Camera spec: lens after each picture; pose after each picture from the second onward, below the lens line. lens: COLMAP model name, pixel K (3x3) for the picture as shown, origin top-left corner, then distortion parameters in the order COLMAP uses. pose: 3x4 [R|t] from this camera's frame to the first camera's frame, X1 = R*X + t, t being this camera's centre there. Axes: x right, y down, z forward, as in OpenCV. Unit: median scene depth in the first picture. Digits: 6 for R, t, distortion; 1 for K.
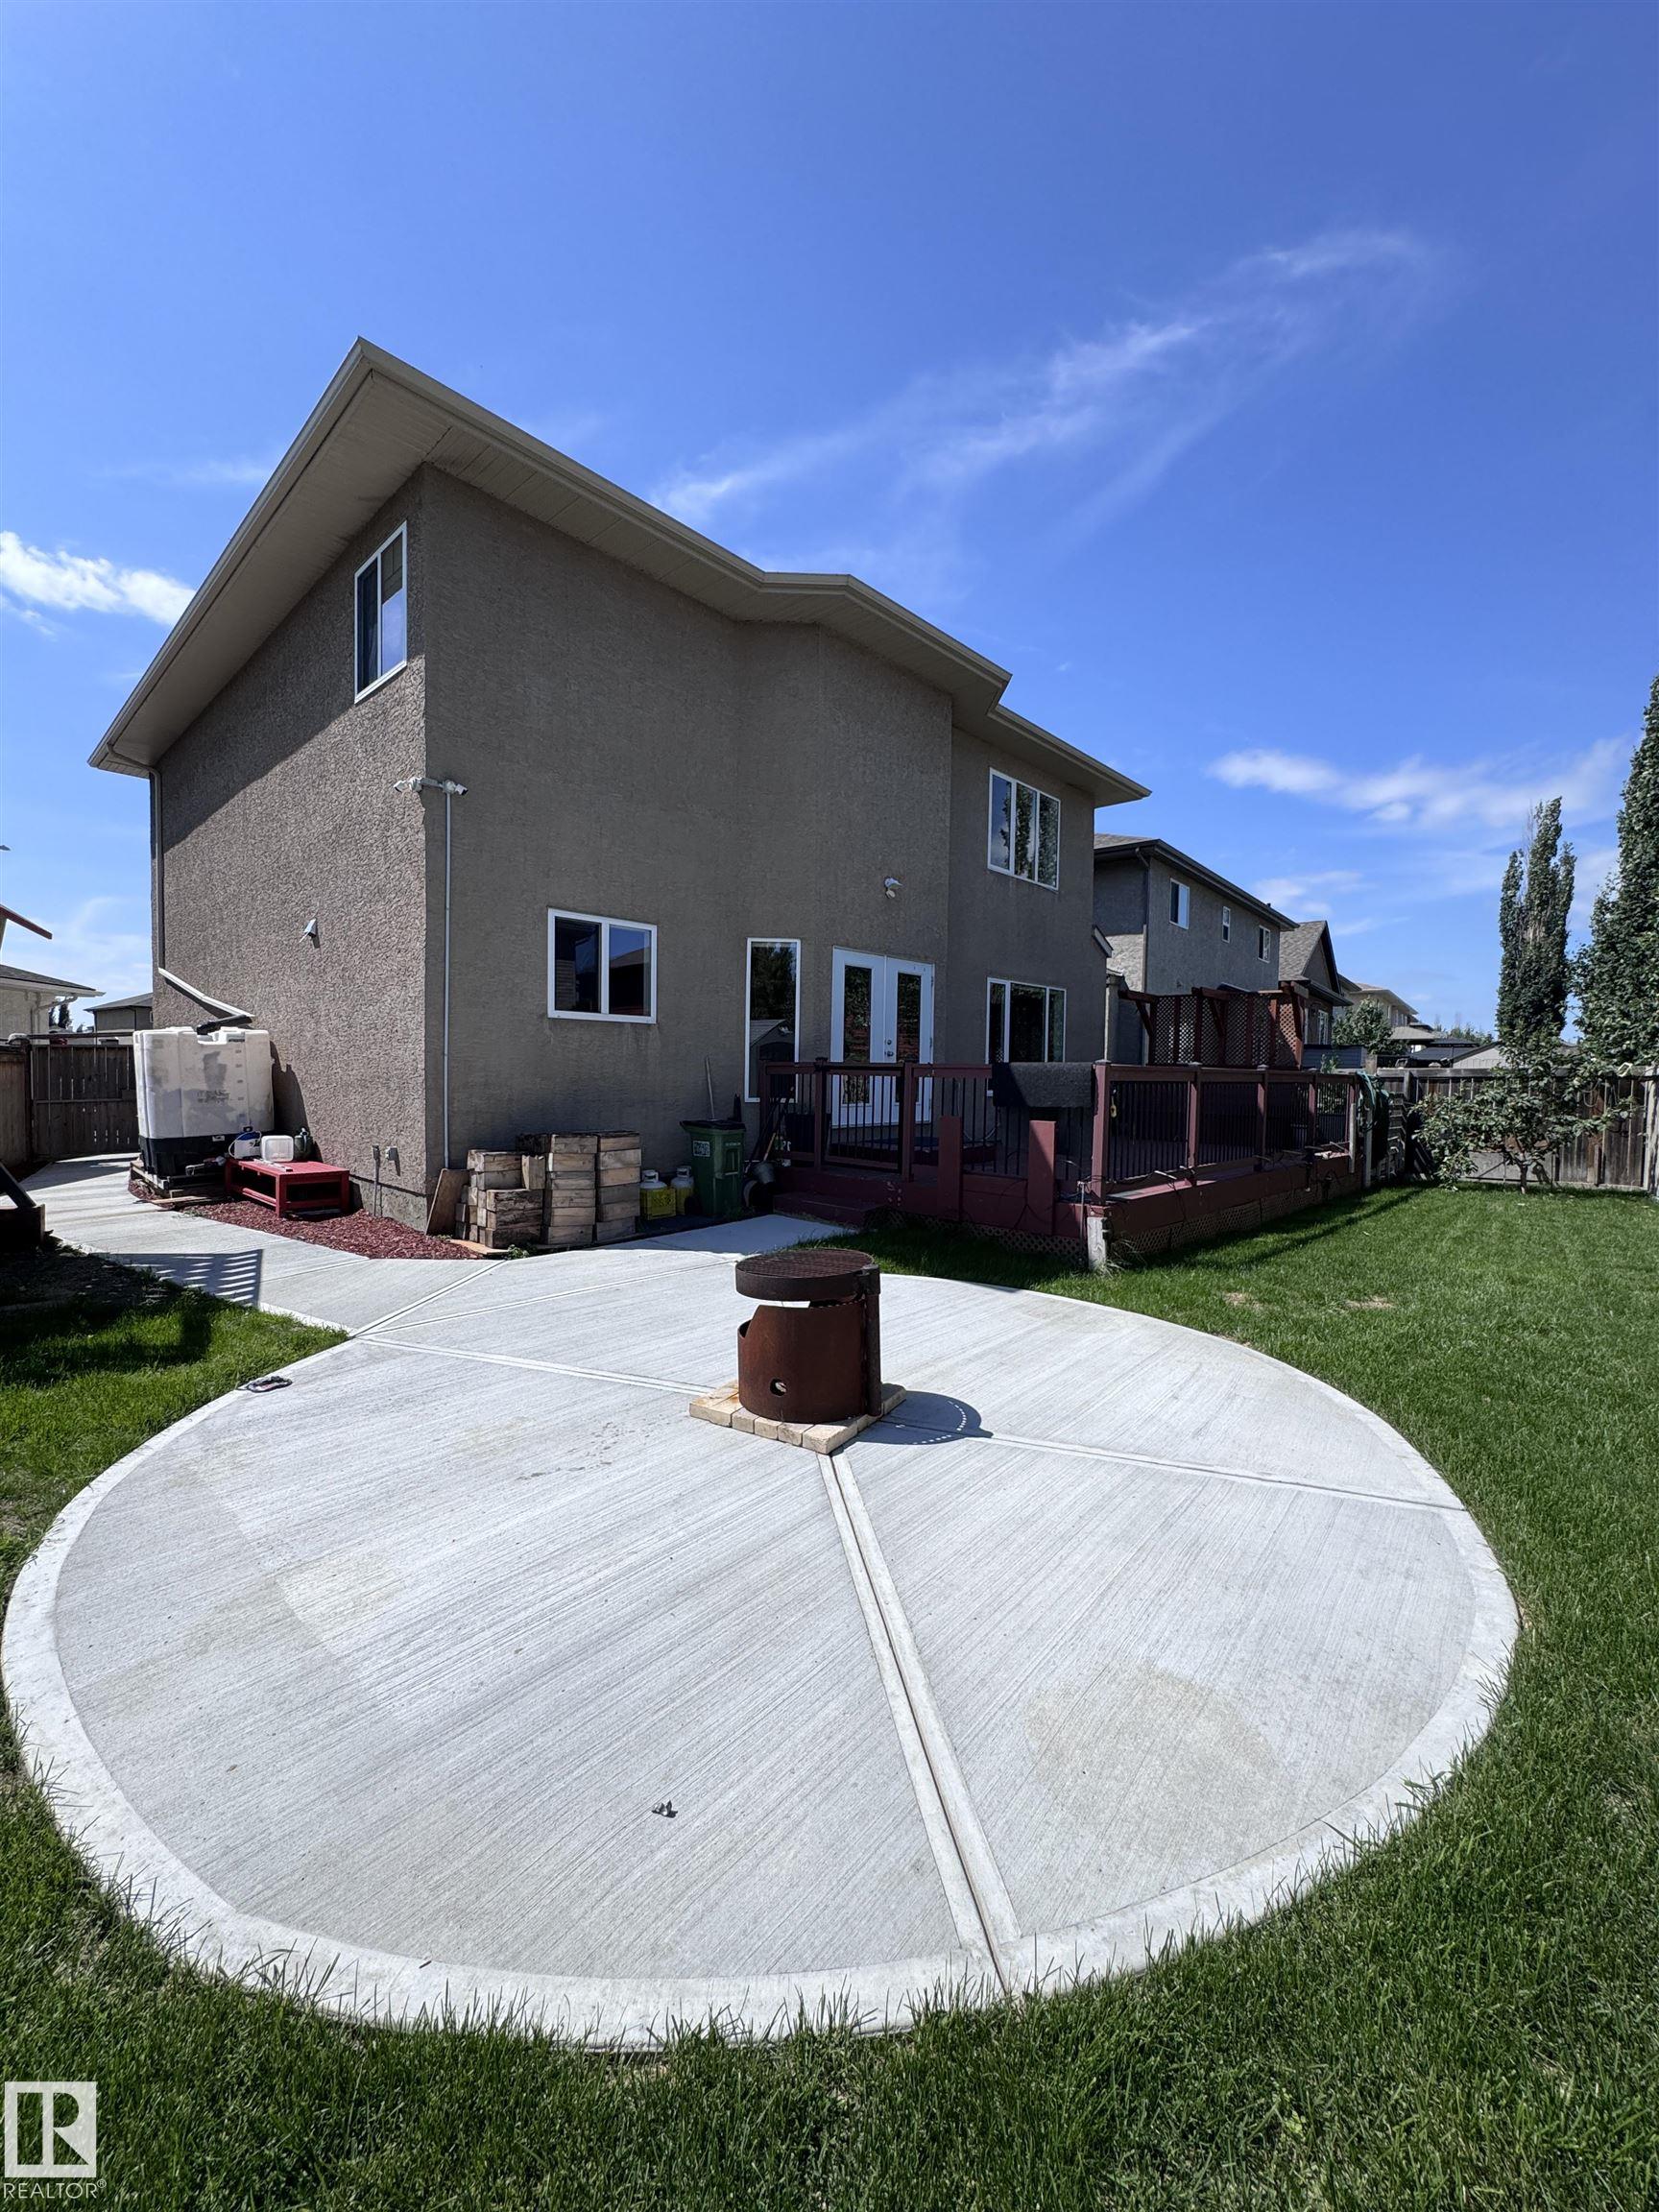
lens RADIAL K [[877.6, 0, 826.1], [0, 877.6, 1109.0], [0, 0, 1]] dist [-0.003687, 0.000003]
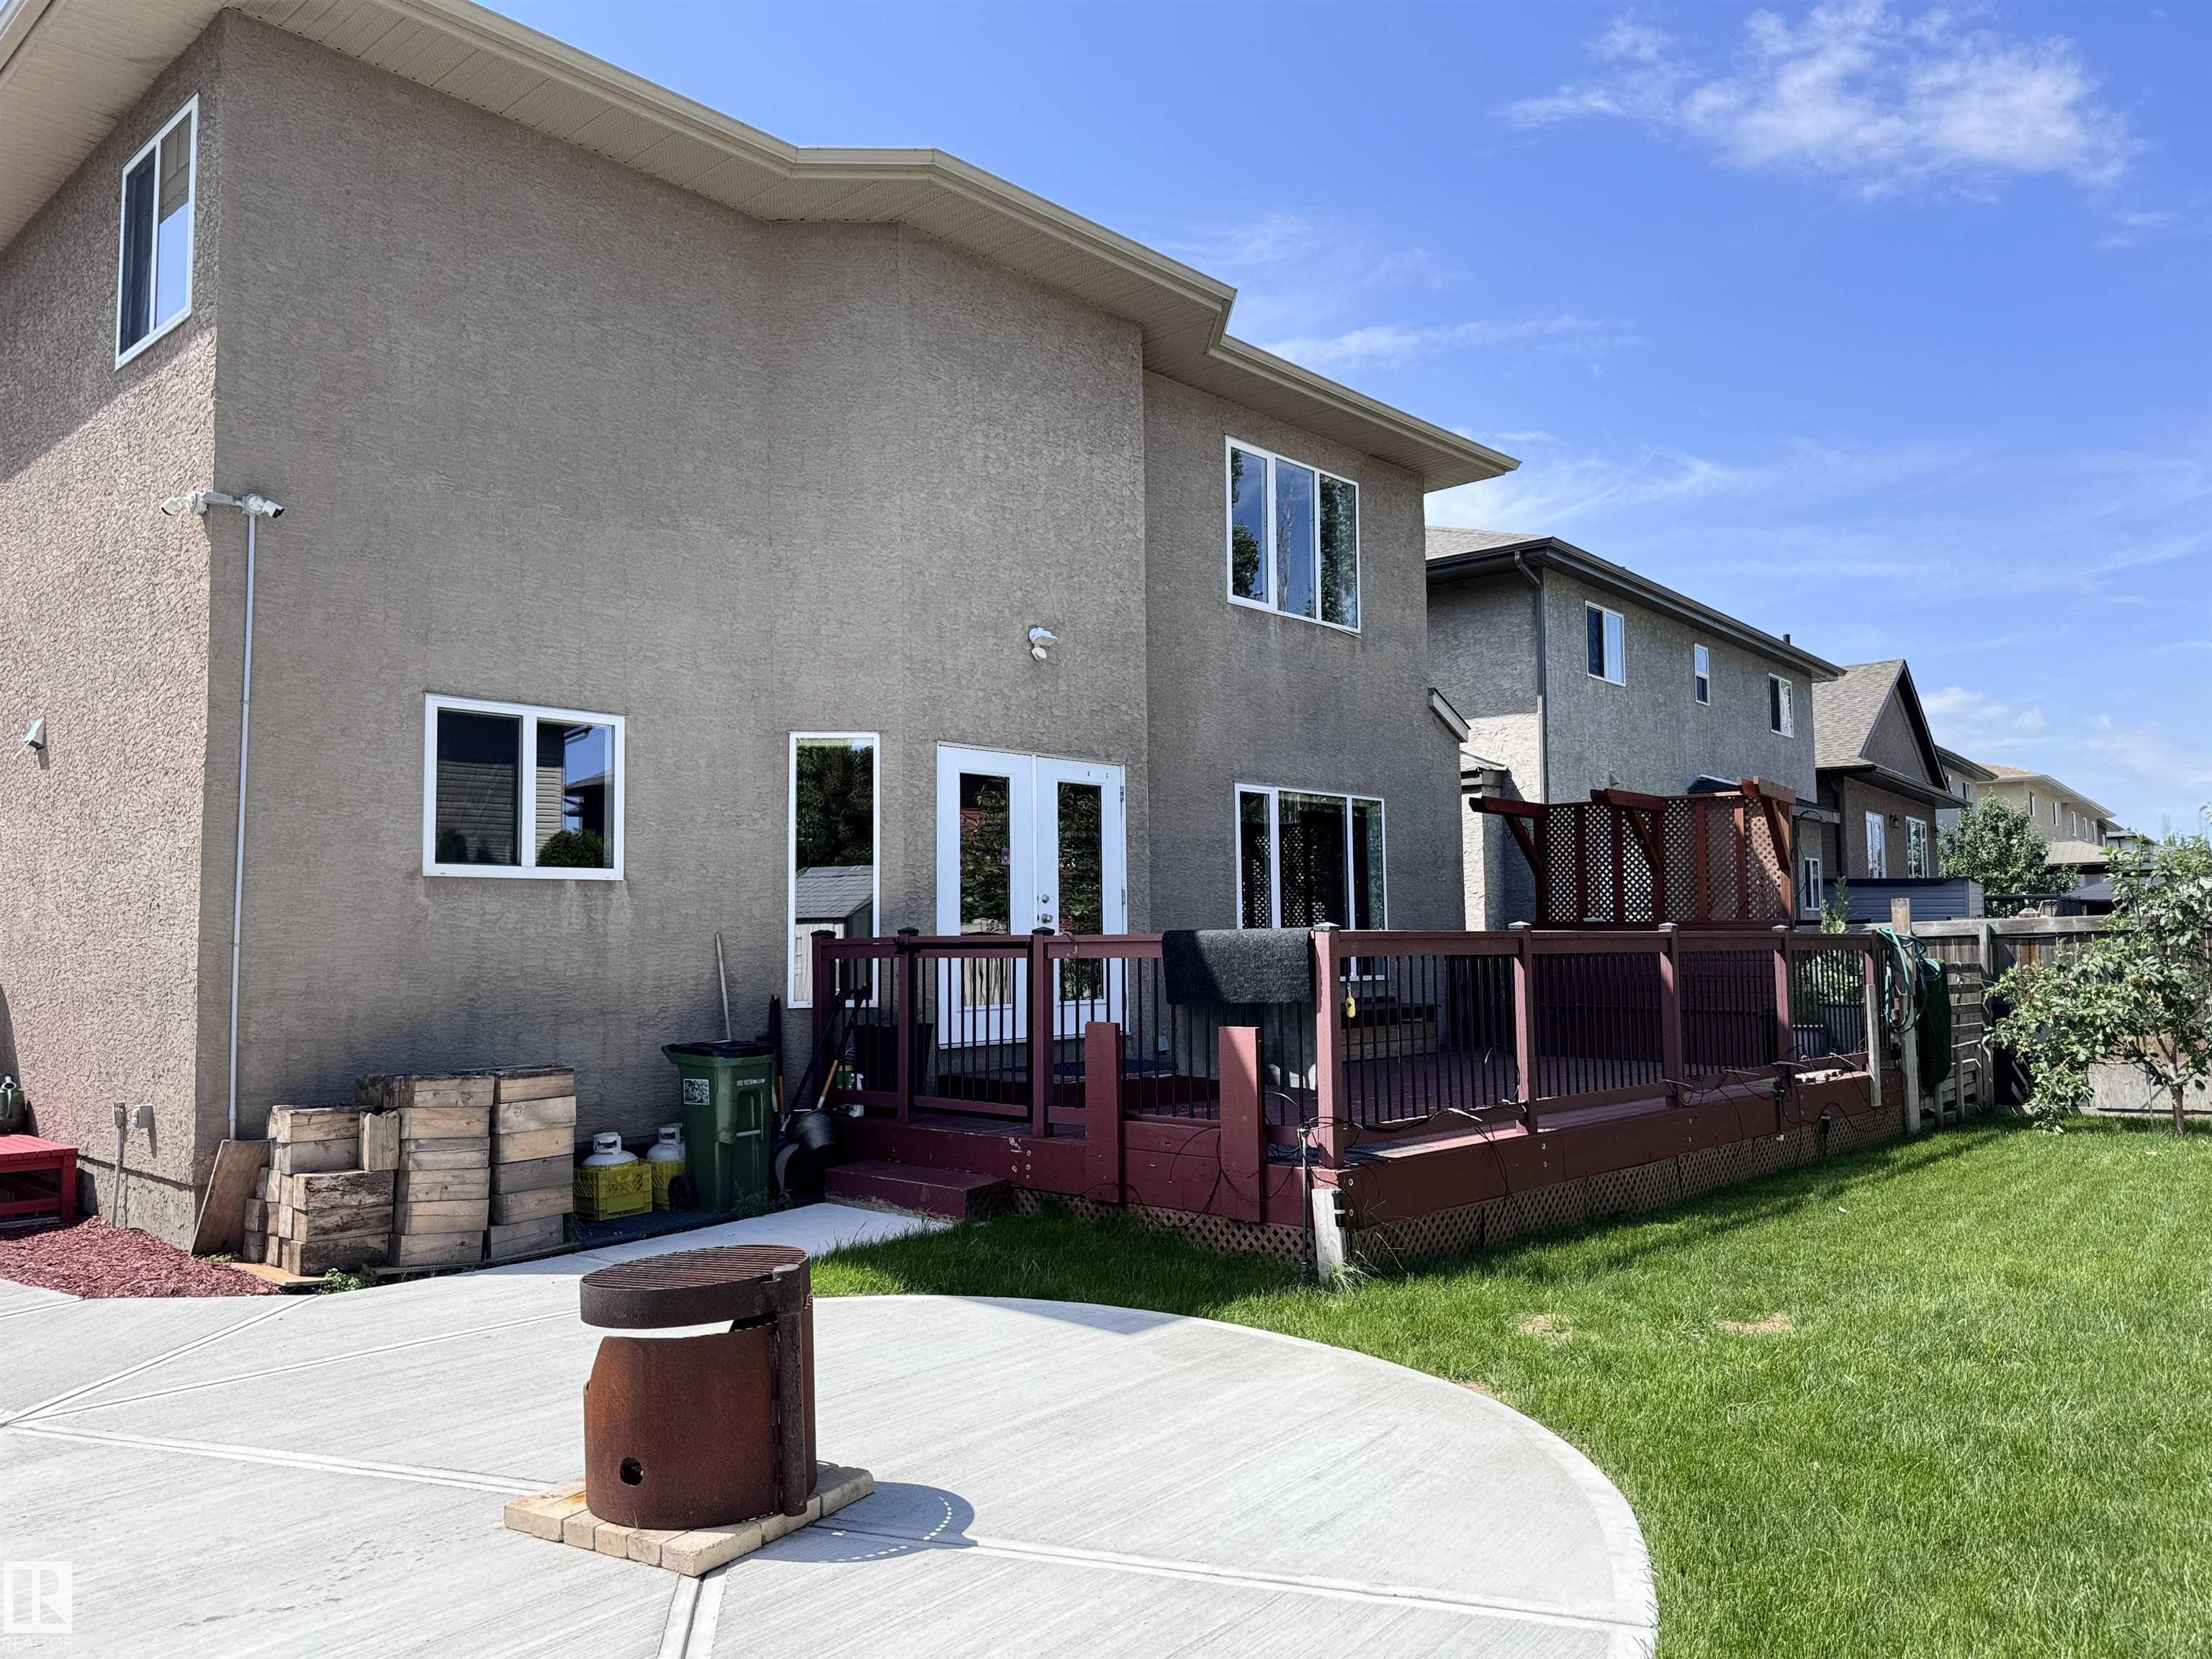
lens RADIAL K [[1599.3, 0, 1090.0], [0, 1599.3, 842.8], [0, 0, 1]] dist [0.038940, -0.055373]
pose [[0.999599, -0.025713, 0.011896, 0.120955], [0.026843, 0.993860, -0.107342, 0.001936], [-0.009063, 0.107618, 0.994151, -0.085526]]
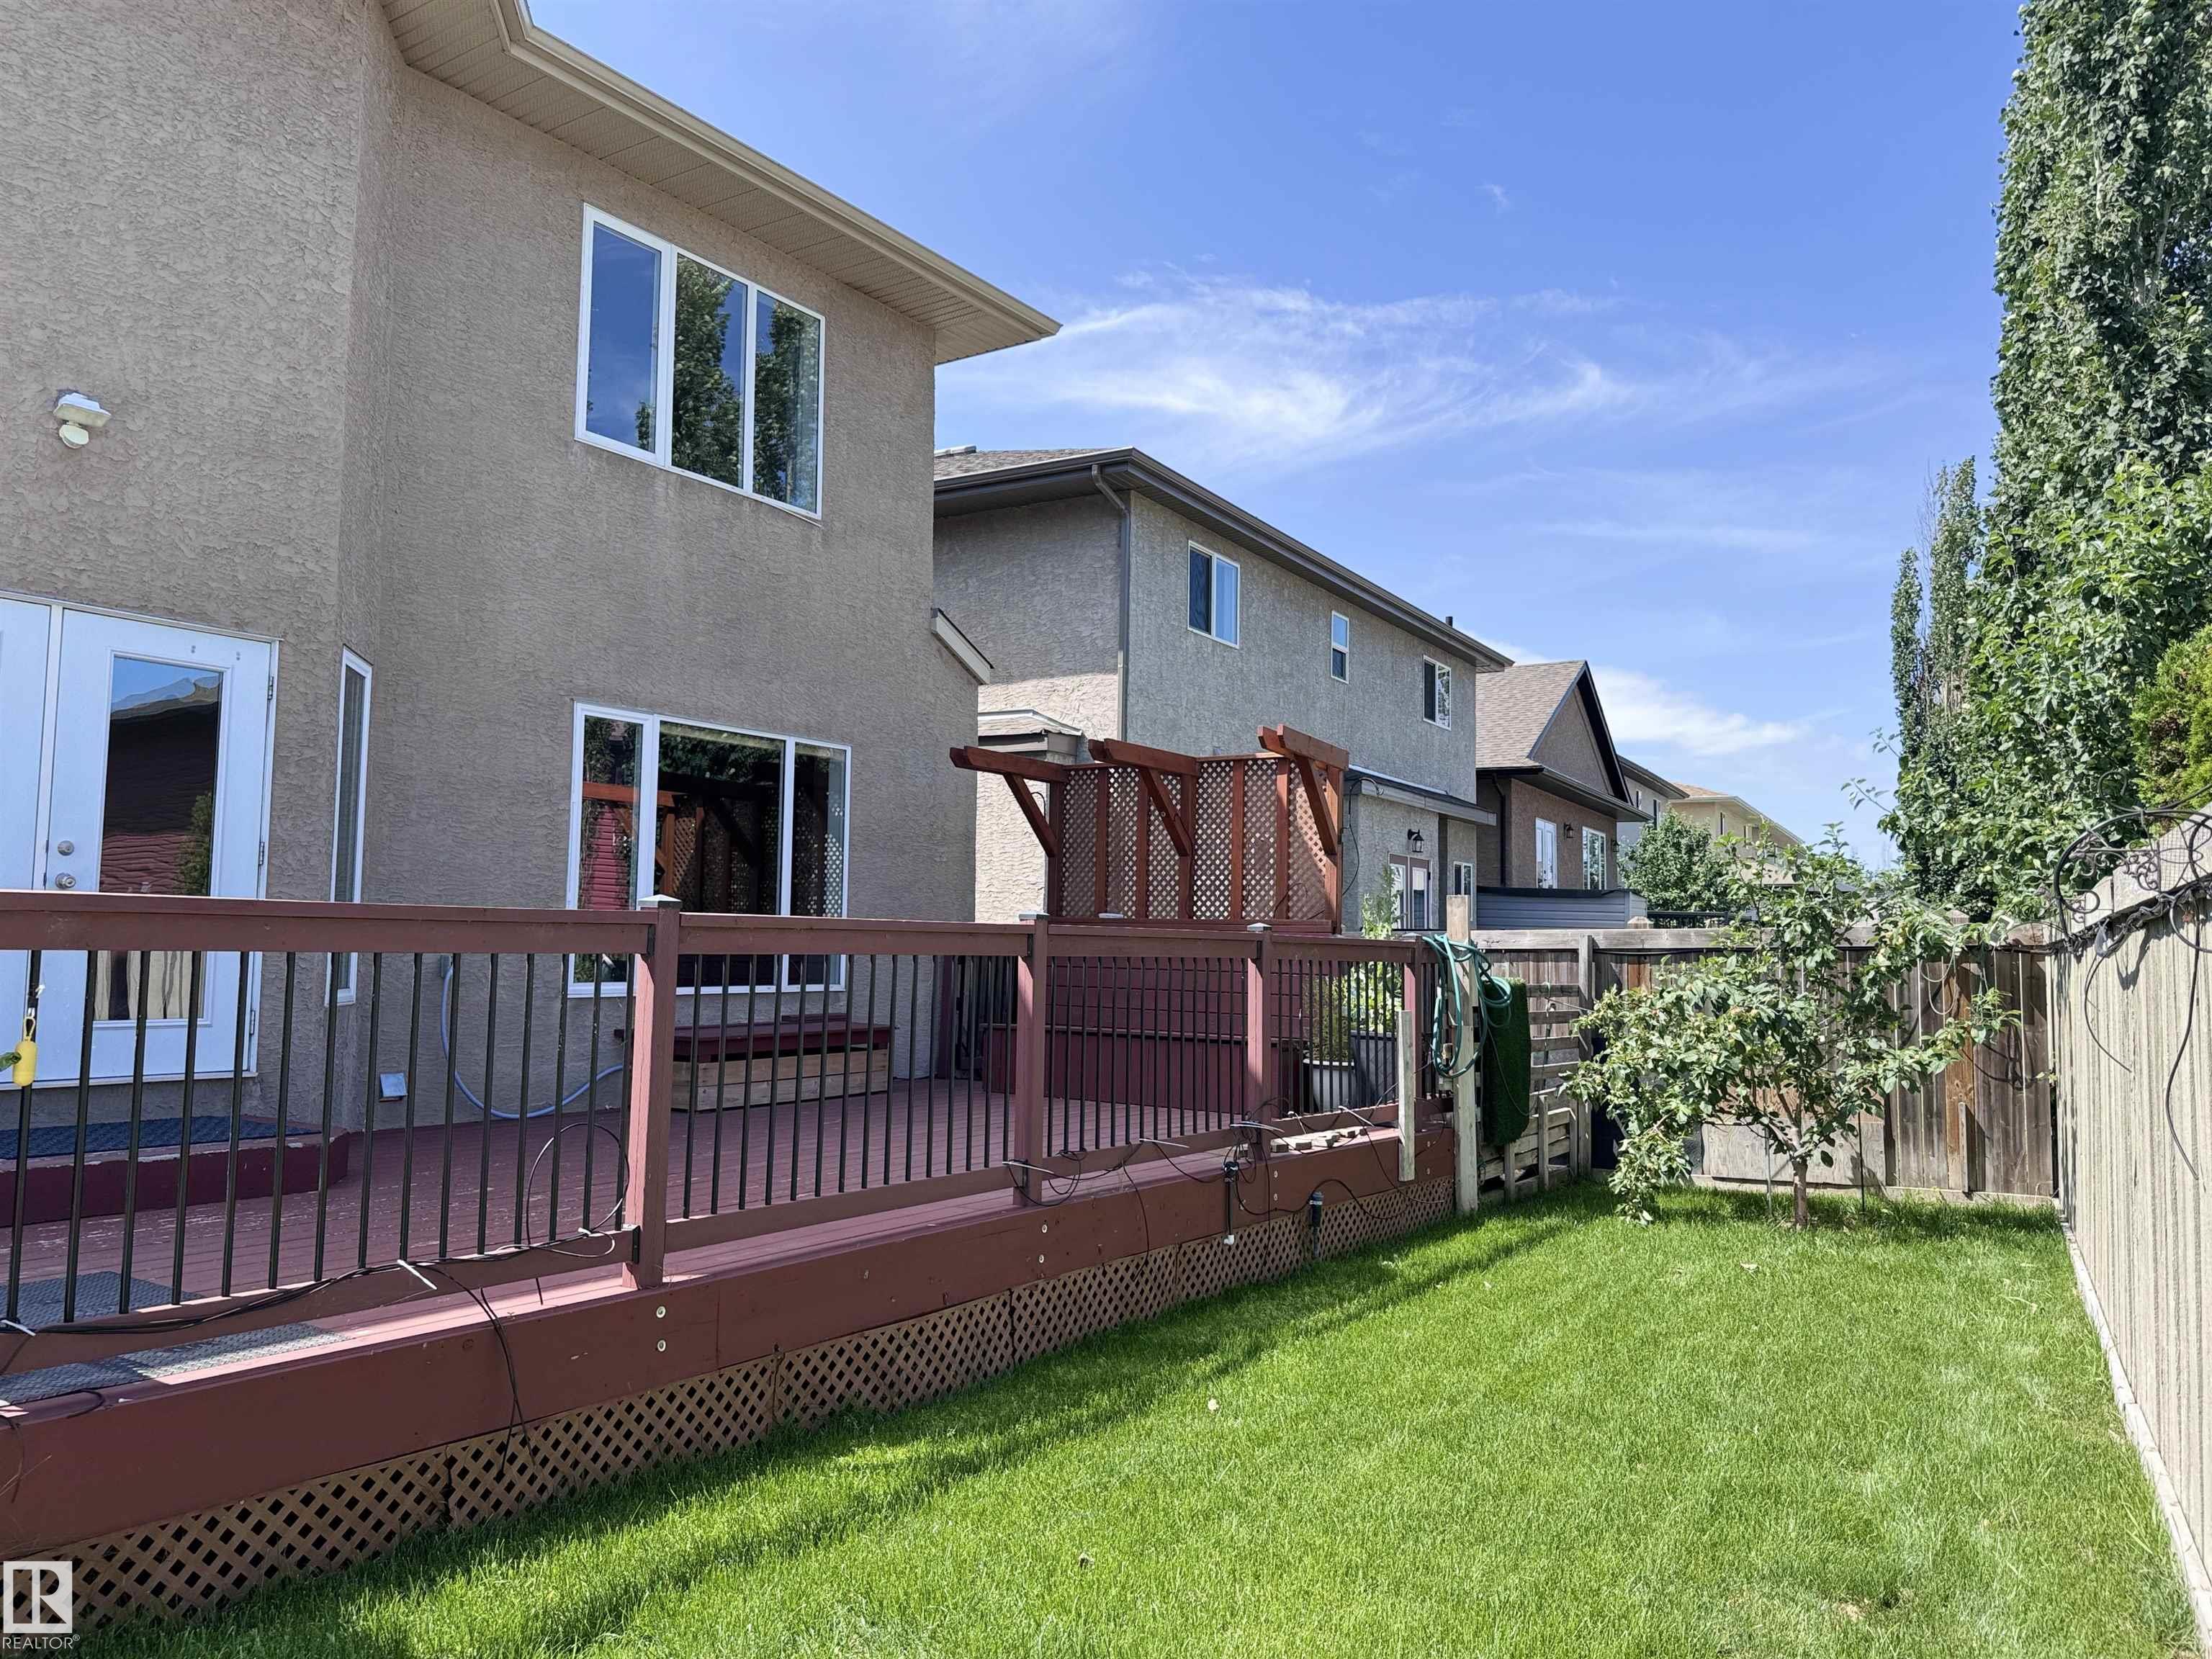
lens RADIAL K [[1601.1, 0, 1110.3], [0, 1601.1, 822.1], [0, 0, 1]] dist [0.152565, -0.215123]
pose [[0.985121, 0.012849, 0.171381, 0.493258], [0.007685, 0.992910, -0.118620, -0.007344], [-0.171690, 0.118172, 0.978038, 0.384486]]
